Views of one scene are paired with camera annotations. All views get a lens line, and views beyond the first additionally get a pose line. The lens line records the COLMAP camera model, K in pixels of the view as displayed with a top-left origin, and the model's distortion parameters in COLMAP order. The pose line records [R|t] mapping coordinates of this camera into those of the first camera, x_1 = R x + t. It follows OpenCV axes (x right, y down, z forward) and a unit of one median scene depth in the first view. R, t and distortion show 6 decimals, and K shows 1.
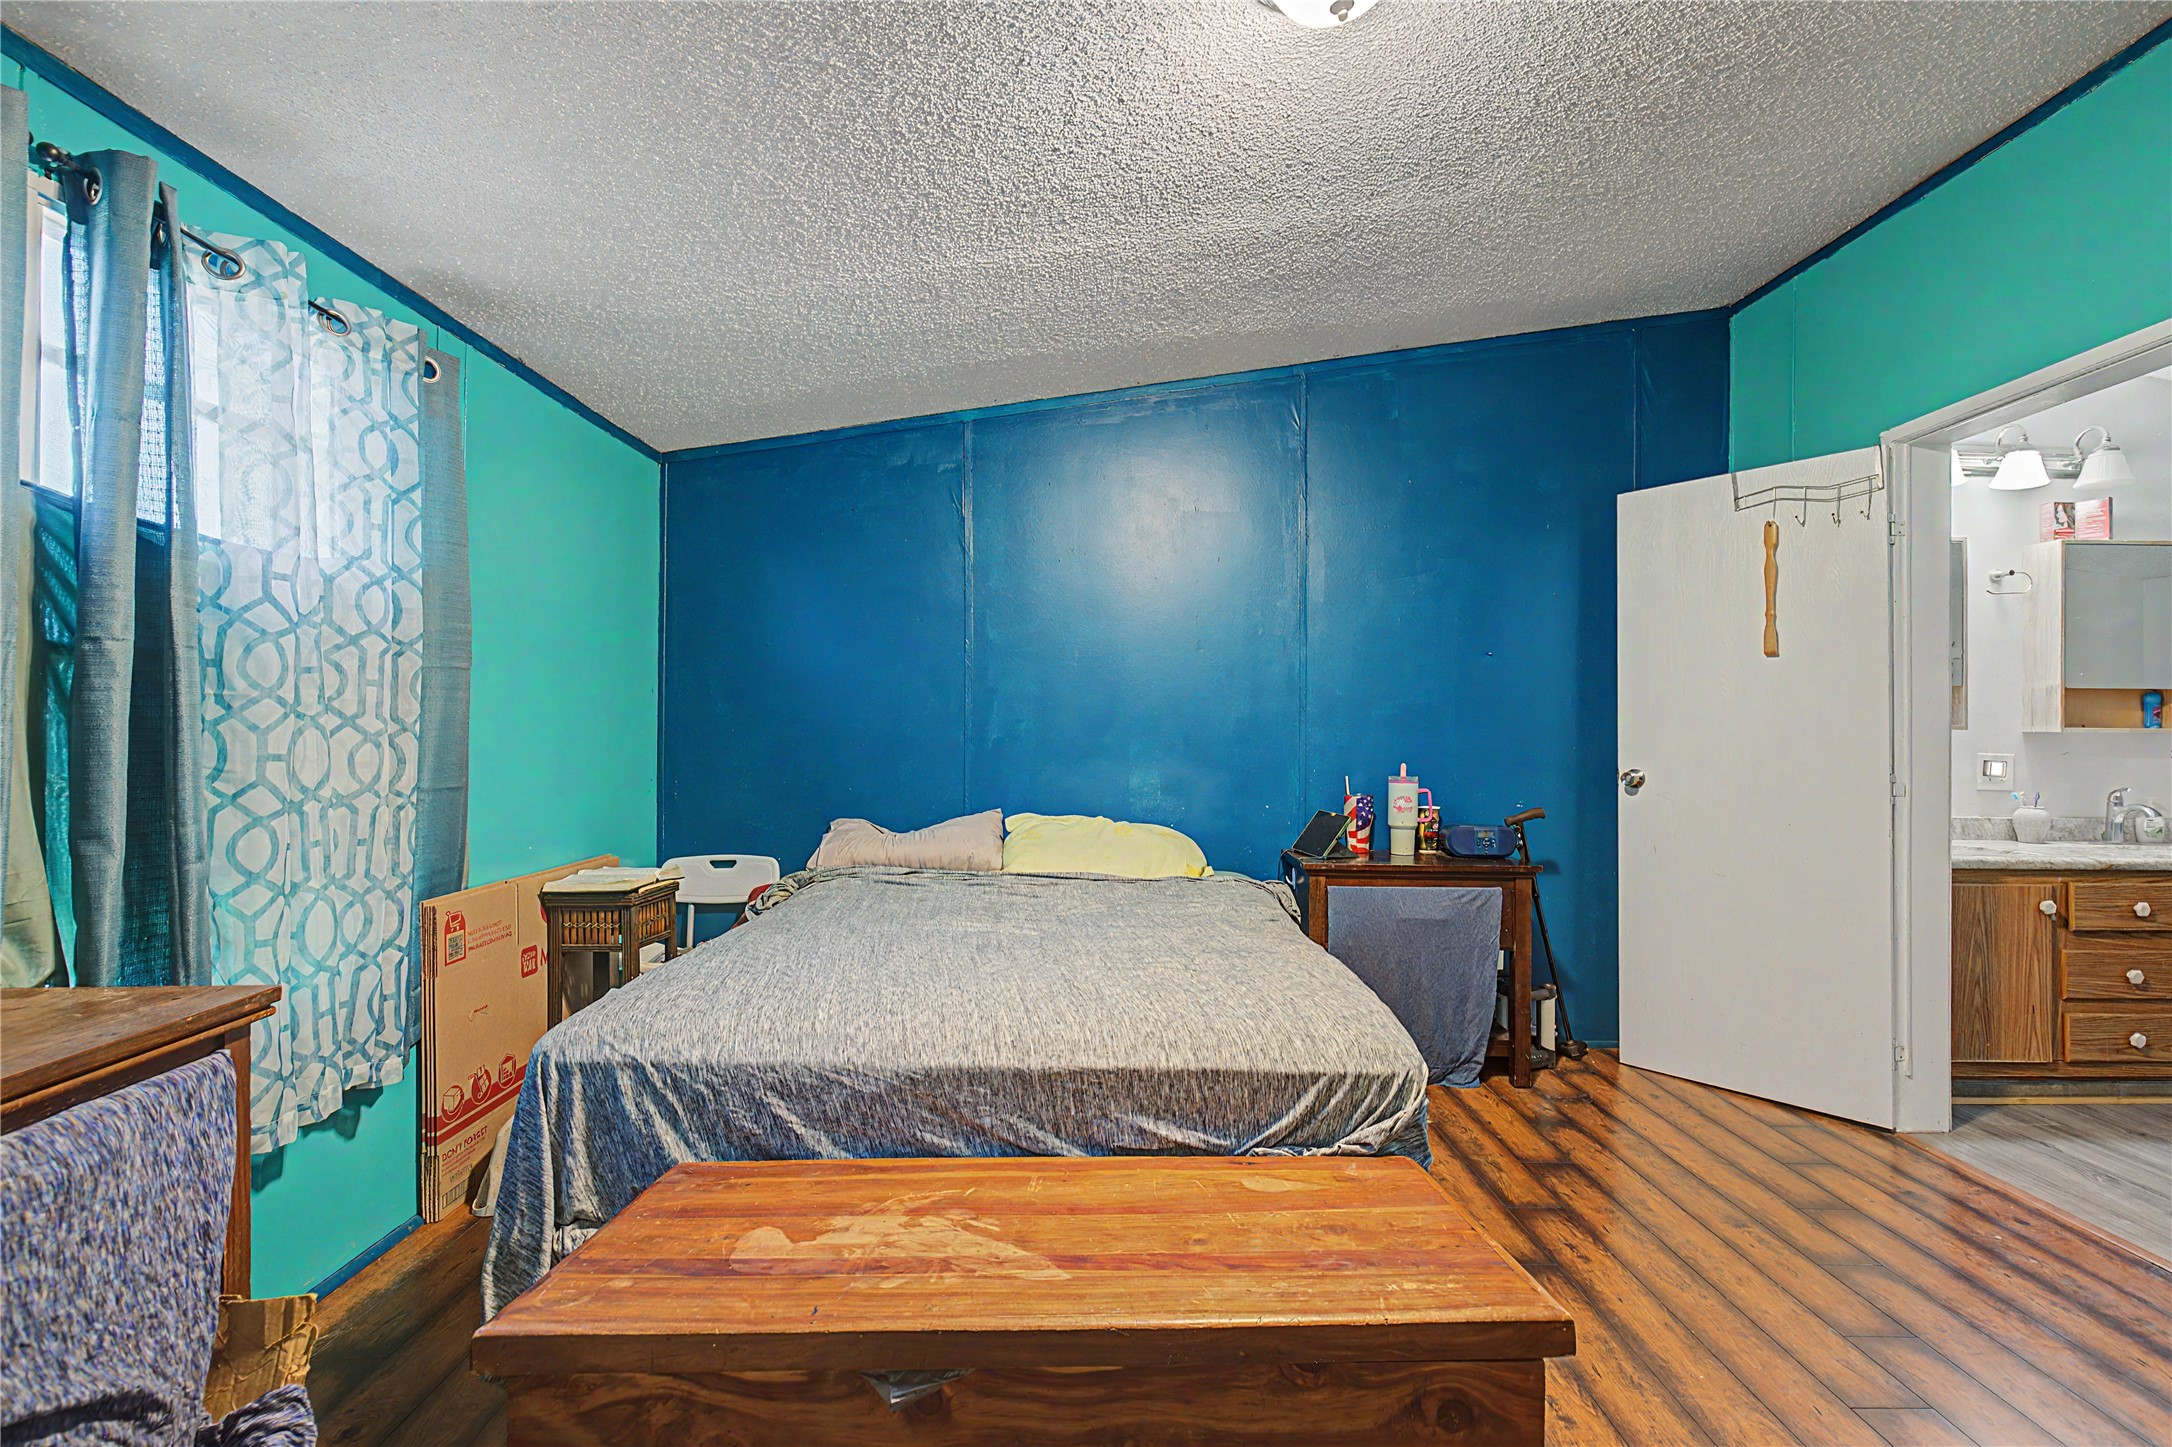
lens RADIAL K [[988.6, 0, 1085.0], [0, 988.6, 726.5], [0, 0, 1]] dist [0.001958, -0.000204]
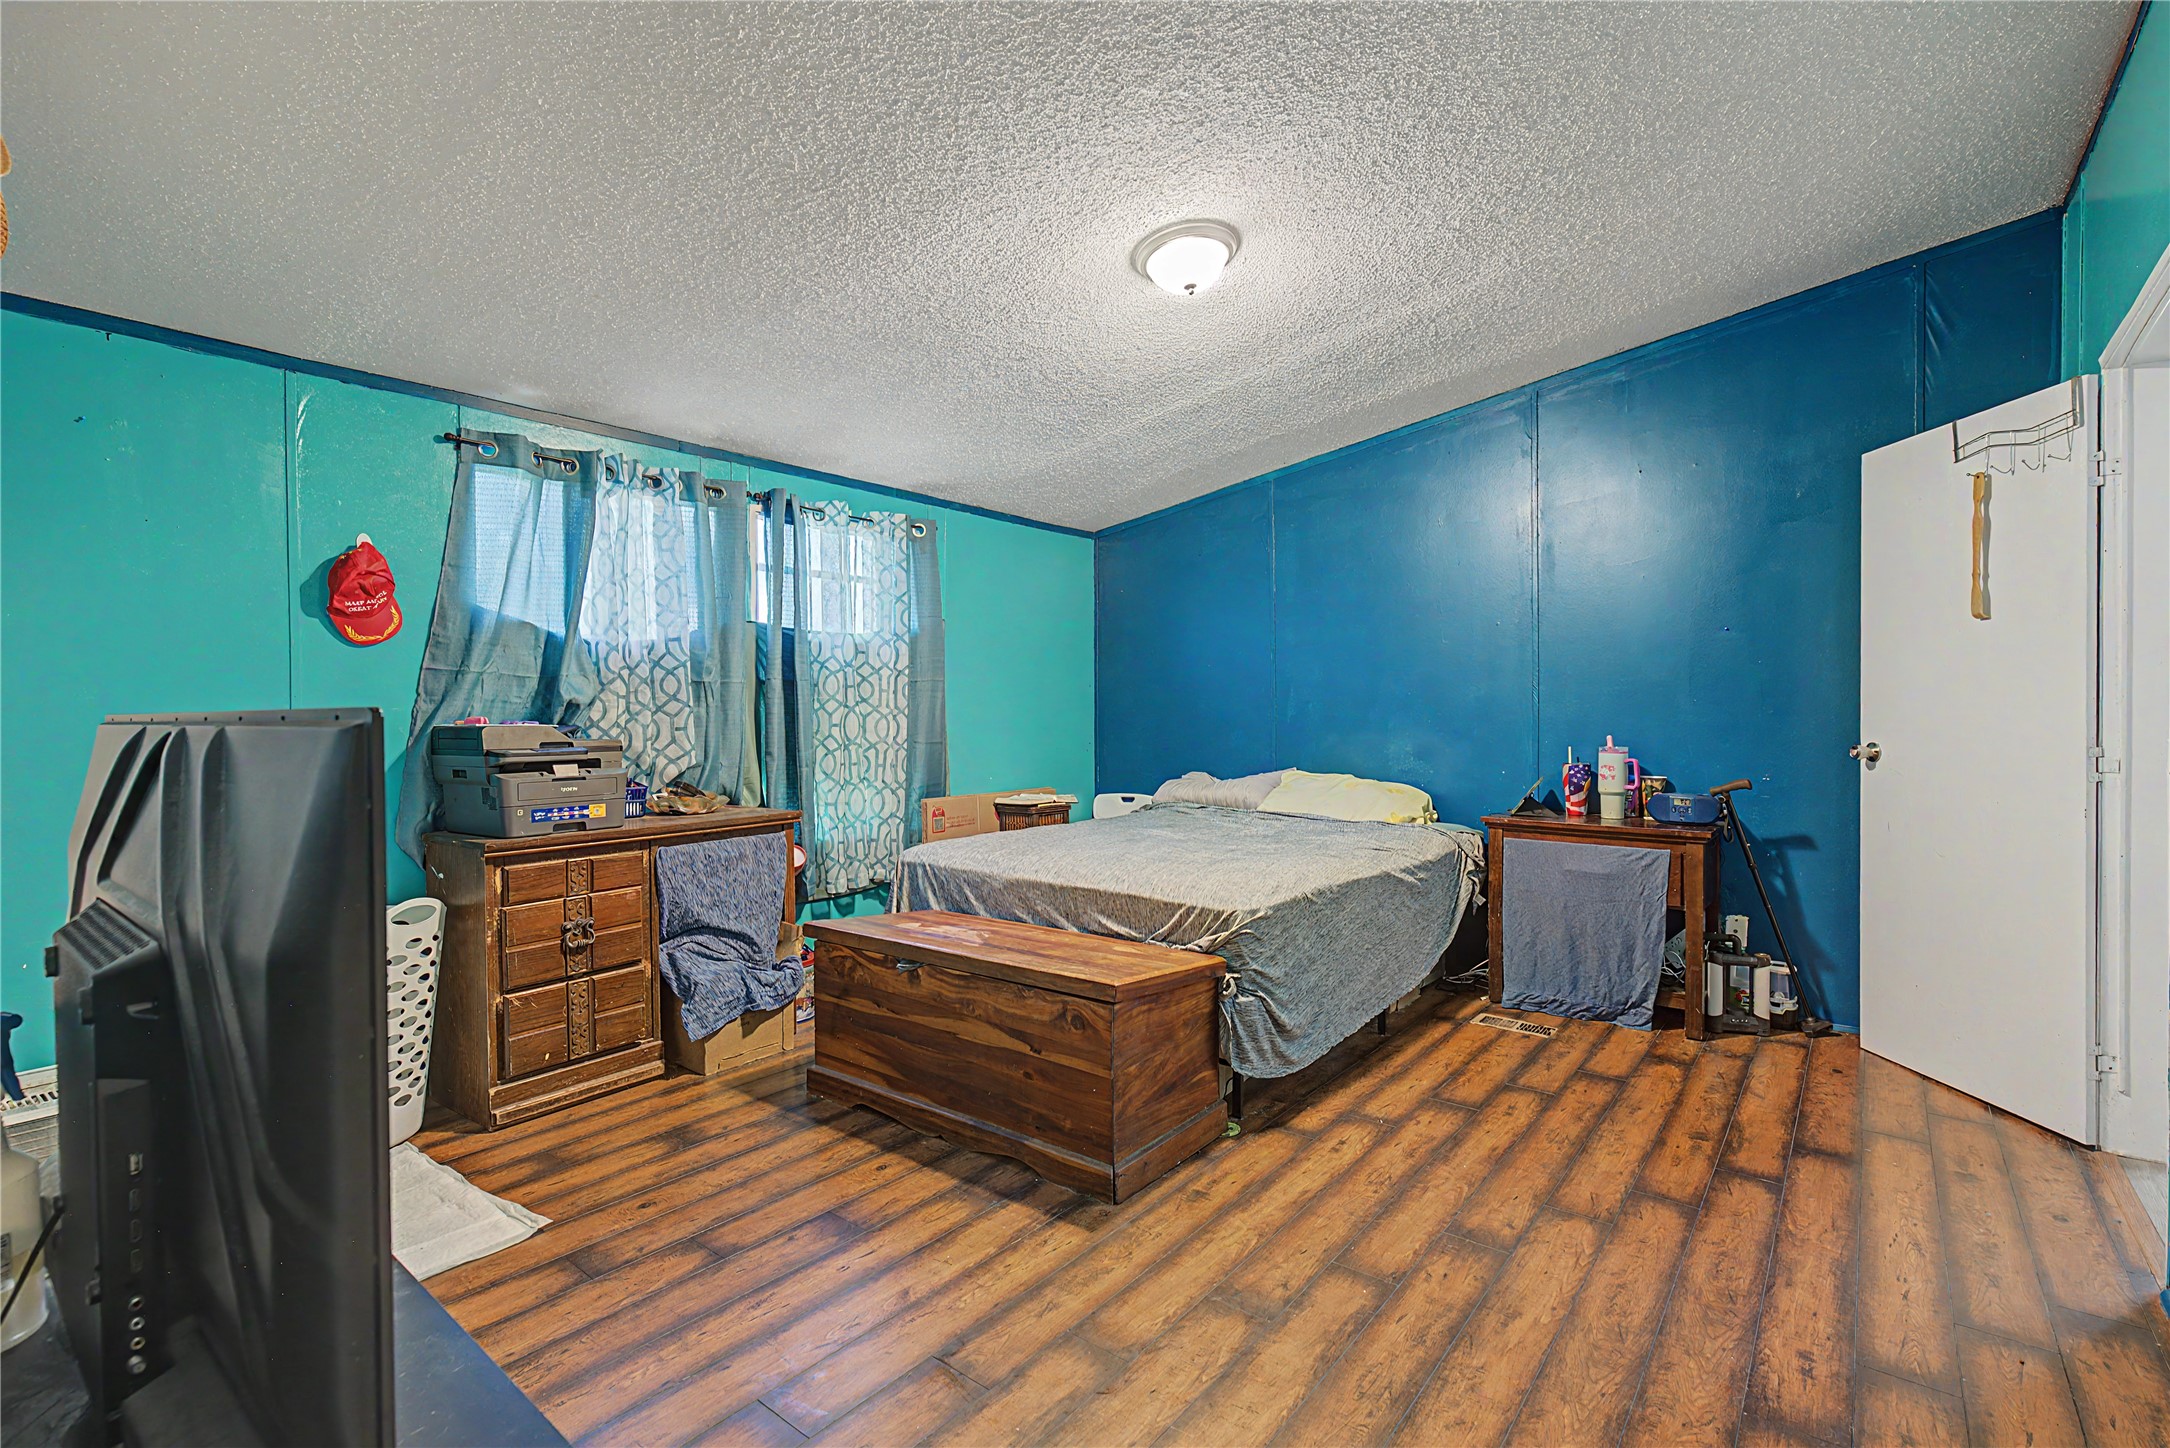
lens RADIAL K [[979.0, 0, 1091.4], [0, 979.0, 718.5], [0, 0, 1]] dist [-0.000746, 0.000061]
pose [[0.775113, -0.005601, -0.631798, 0.729642], [0.012668, 0.999897, 0.006678, 0.005738], [0.631696, -0.013180, 0.775104, -0.265167]]
